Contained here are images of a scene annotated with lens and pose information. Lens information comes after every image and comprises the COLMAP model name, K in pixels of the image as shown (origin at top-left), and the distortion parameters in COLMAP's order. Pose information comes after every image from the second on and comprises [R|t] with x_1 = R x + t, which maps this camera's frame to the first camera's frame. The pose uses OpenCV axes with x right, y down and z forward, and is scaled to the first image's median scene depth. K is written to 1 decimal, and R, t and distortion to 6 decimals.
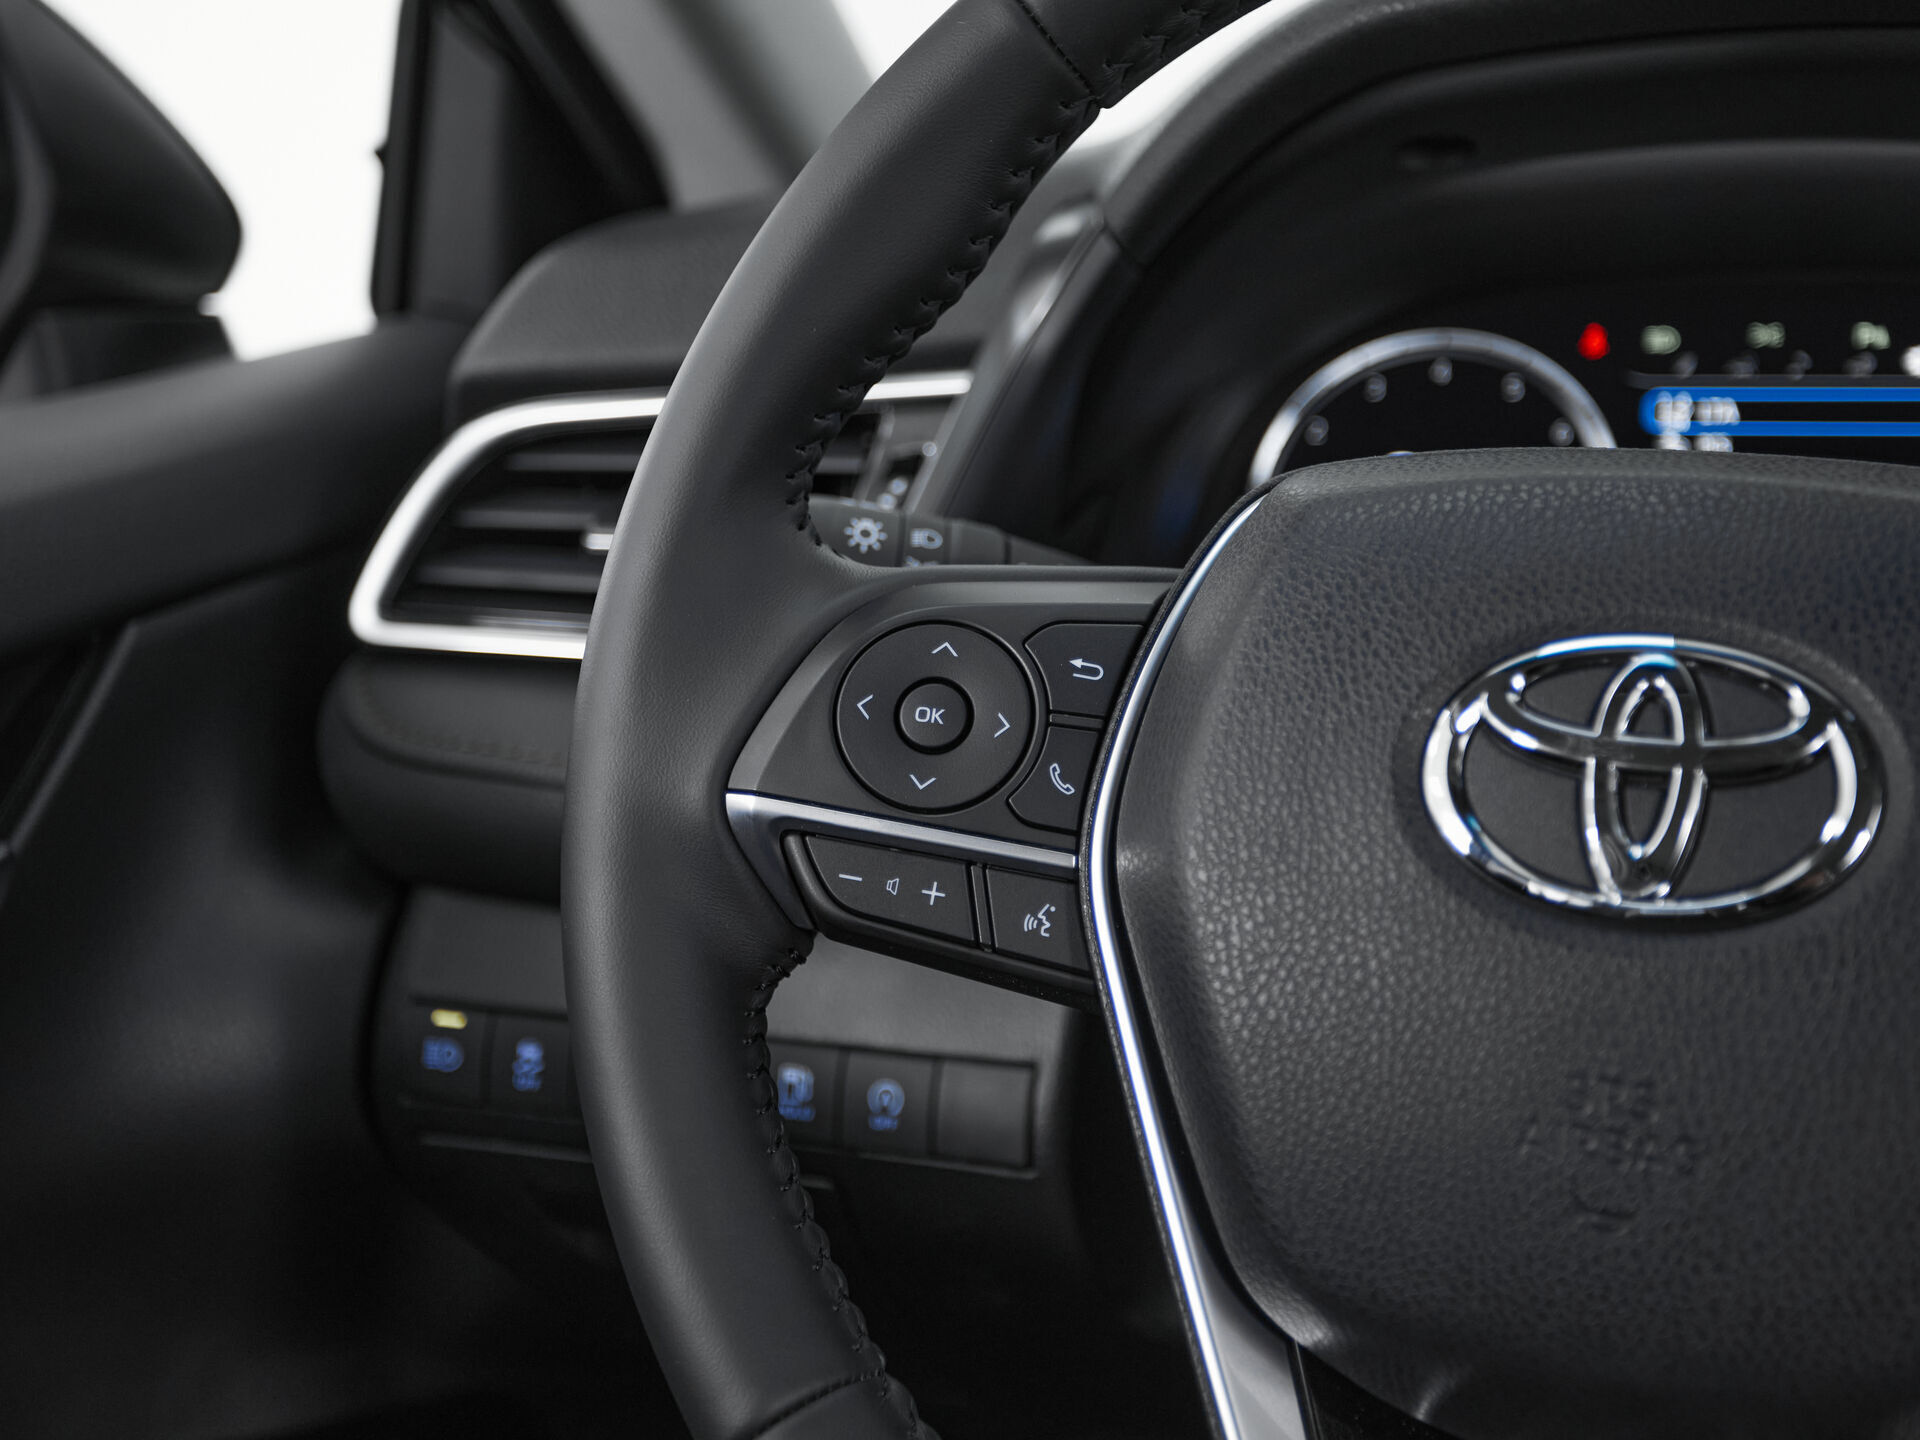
lens RADIAL K [[2681.9, 0, 959.6], [0, 2681.9, 637.9], [0, 0, 1]] dist [0.000384, 0.083587]
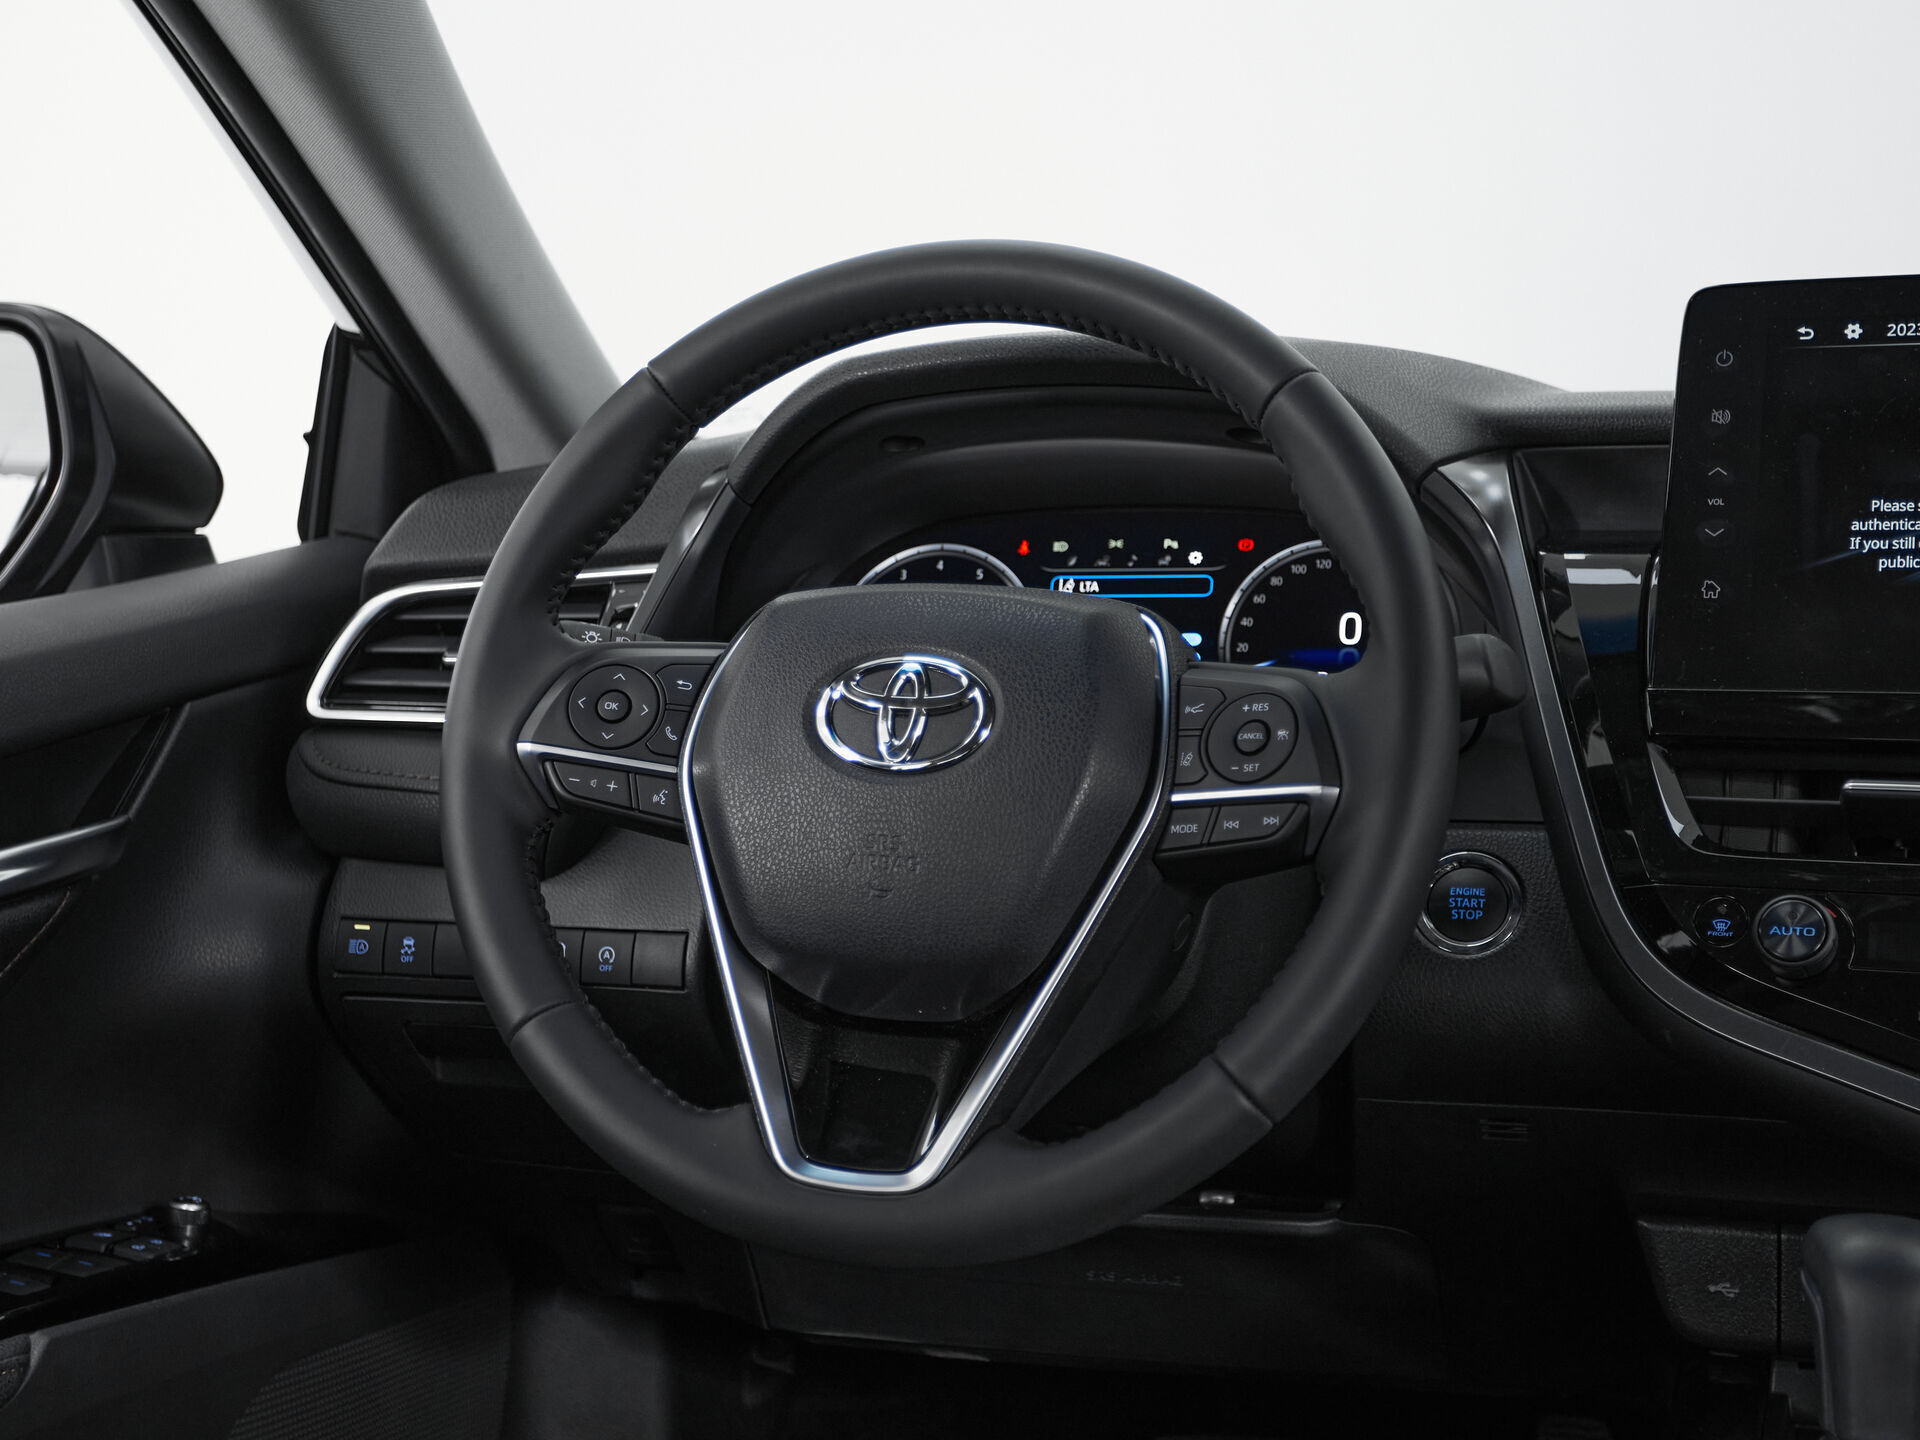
lens RADIAL K [[2780.5, 0, 904.9], [0, 2780.5, 596.6], [0, 0, 1]] dist [-0.006382, -0.017831]
pose [[0.999074, -0.001239, 0.043000, 0.143590], [0.005927, 0.994017, -0.109060, 0.208098], [-0.042607, 0.109214, 0.993105, -1.393540]]
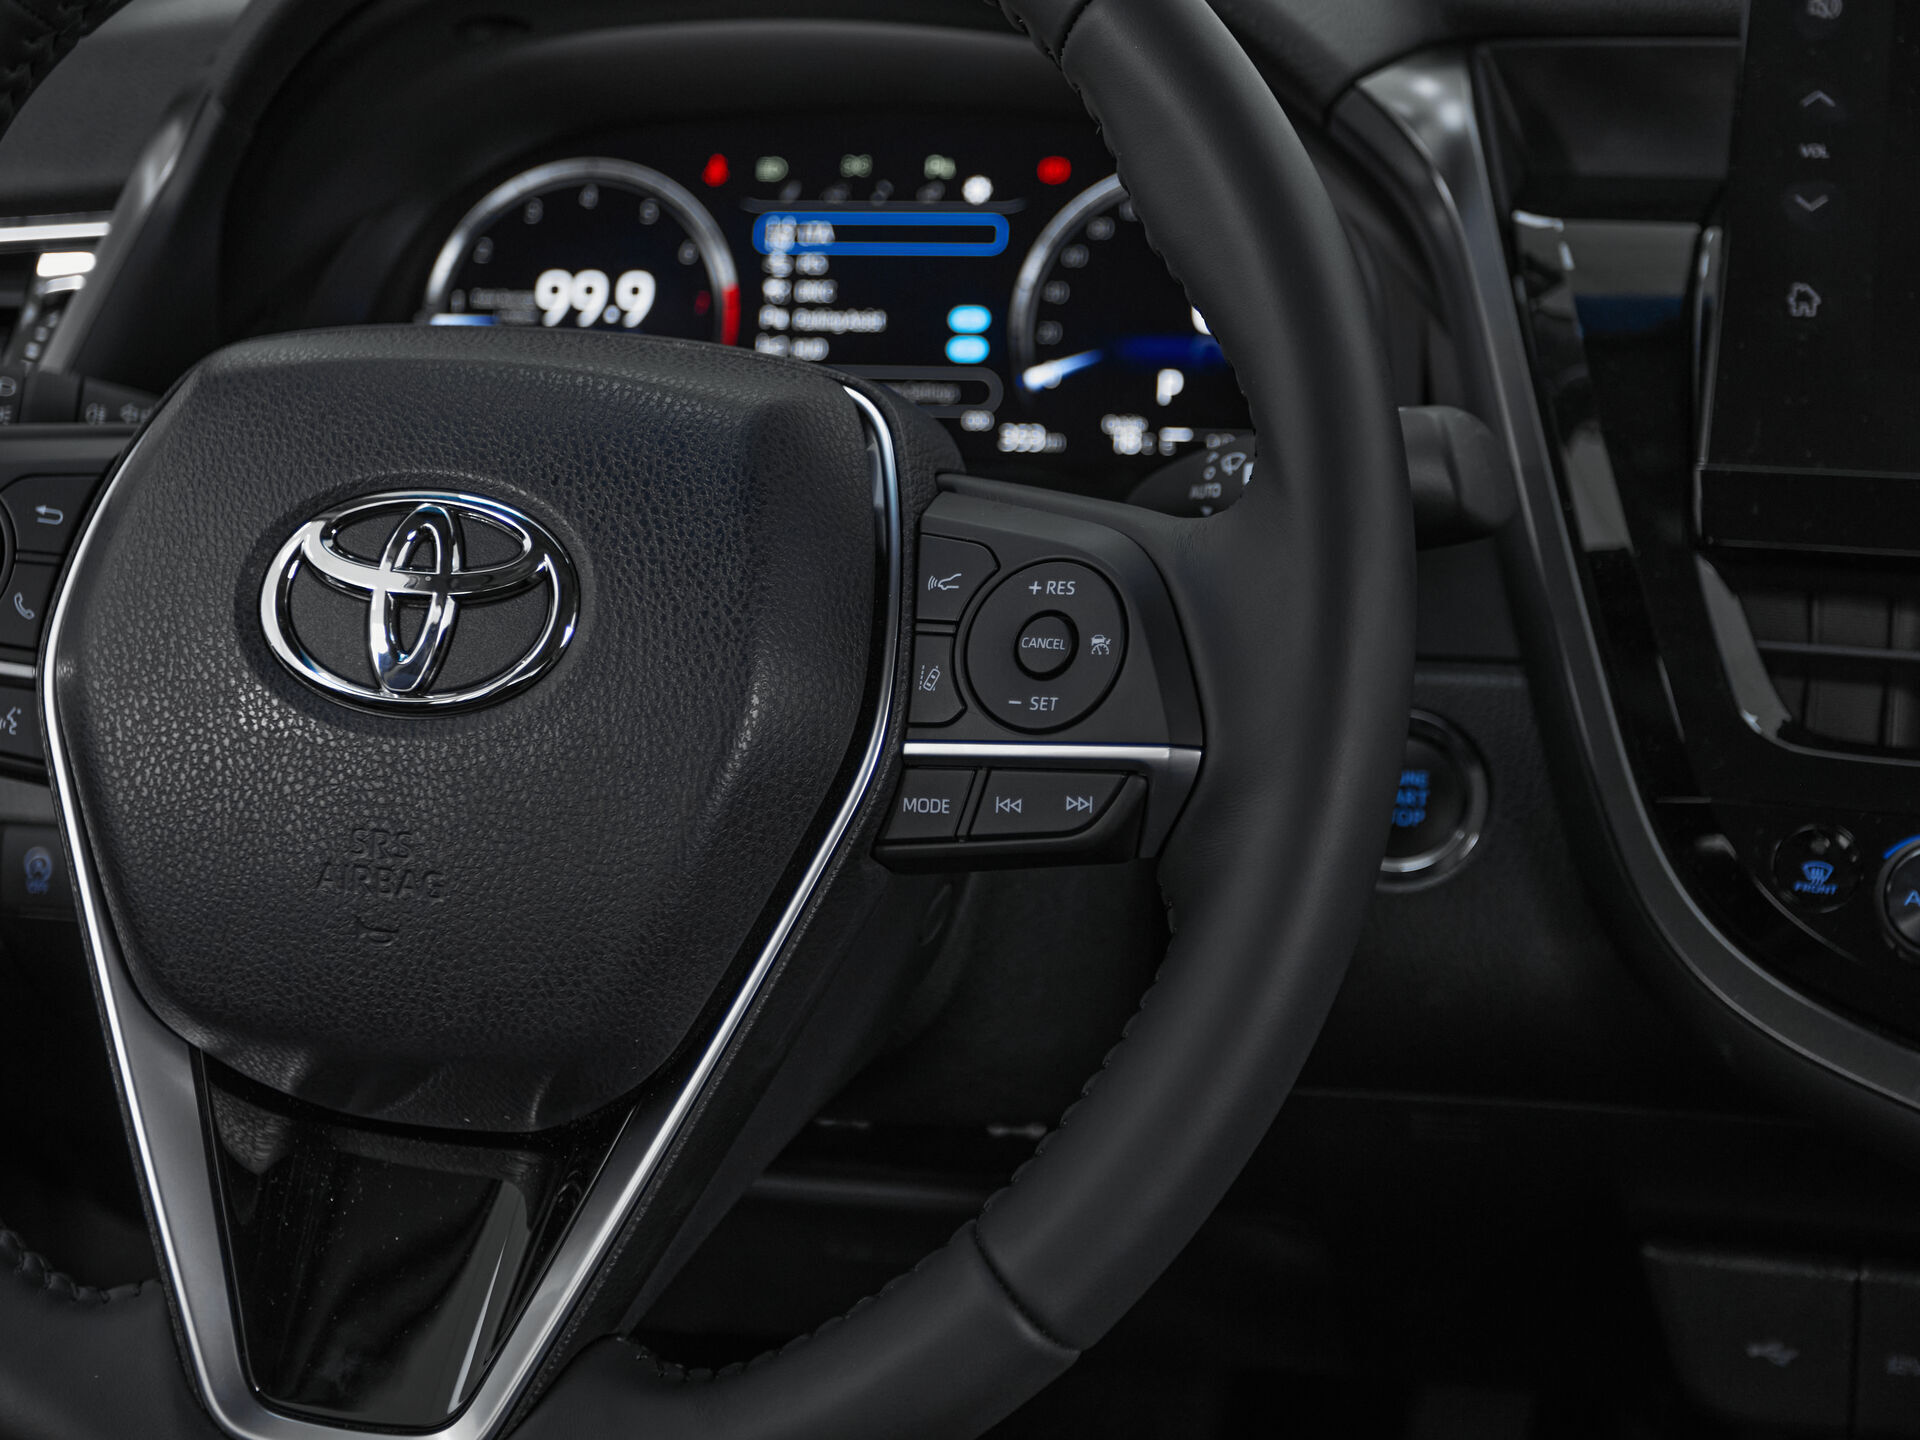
lens RADIAL K [[2874.0, 0, 1057.8], [0, 2874.0, 550.1], [0, 0, 1]] dist [0.010231, -0.022158]
pose [[0.988130, -0.033252, 0.149978, 0.338418], [0.022353, 0.997024, 0.073783, -0.065276], [-0.151985, -0.069555, 0.985932, -0.406190]]
